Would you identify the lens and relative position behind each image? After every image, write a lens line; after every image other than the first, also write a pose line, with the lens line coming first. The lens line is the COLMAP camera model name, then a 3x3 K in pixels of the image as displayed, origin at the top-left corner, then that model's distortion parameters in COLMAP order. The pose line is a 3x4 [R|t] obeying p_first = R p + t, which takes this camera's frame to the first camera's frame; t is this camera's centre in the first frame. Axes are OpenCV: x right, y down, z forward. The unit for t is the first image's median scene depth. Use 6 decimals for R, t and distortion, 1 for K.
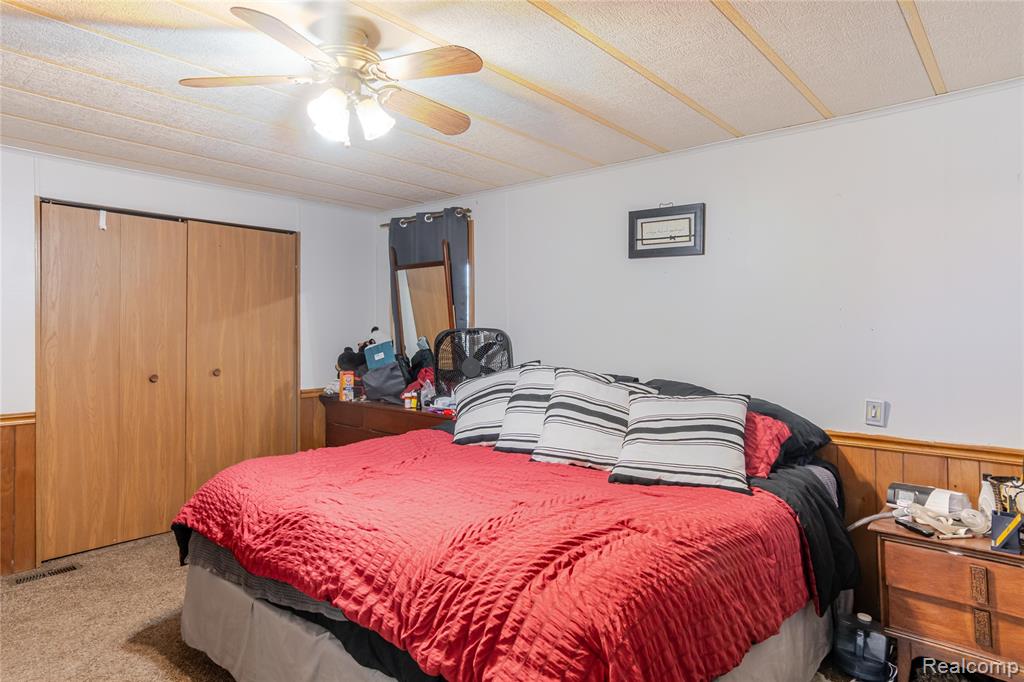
lens RADIAL K [[598.6, 0, 514.9], [0, 598.6, 334.9], [0, 0, 1]] dist [-0.006337, 0.014970]
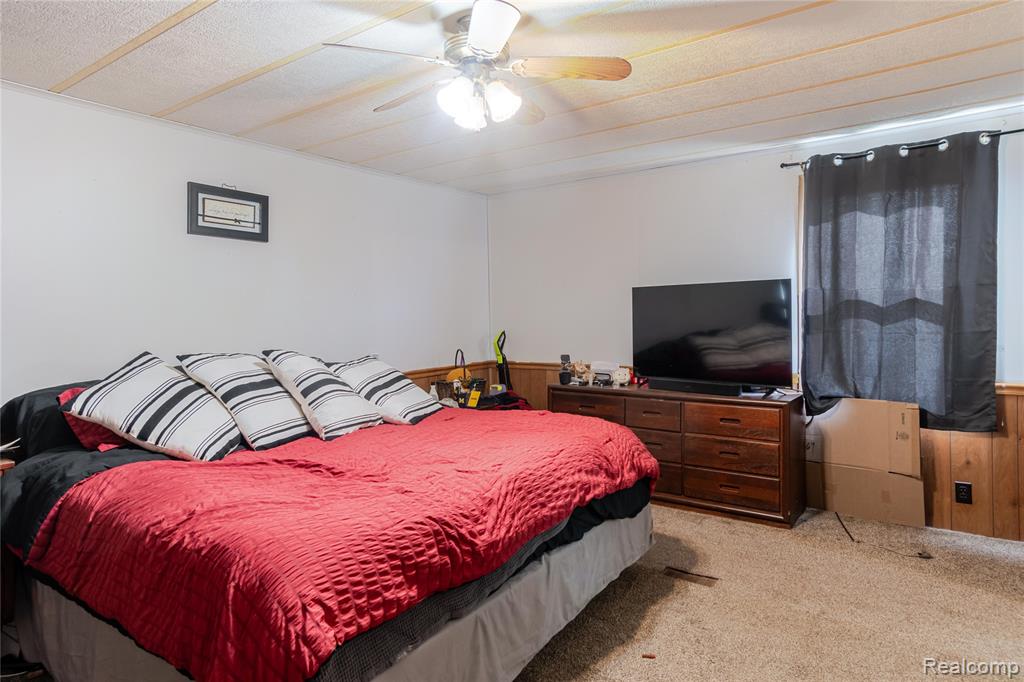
lens RADIAL K [[598.6, 0, 514.5], [0, 598.6, 339.7], [0, 0, 1]] dist [-0.006337, 0.014970]
pose [[-0.084008, -0.056685, 0.994852, -0.840947], [0.025139, 0.997942, 0.058984, -0.008465], [-0.996148, 0.029965, -0.082410, 0.643635]]
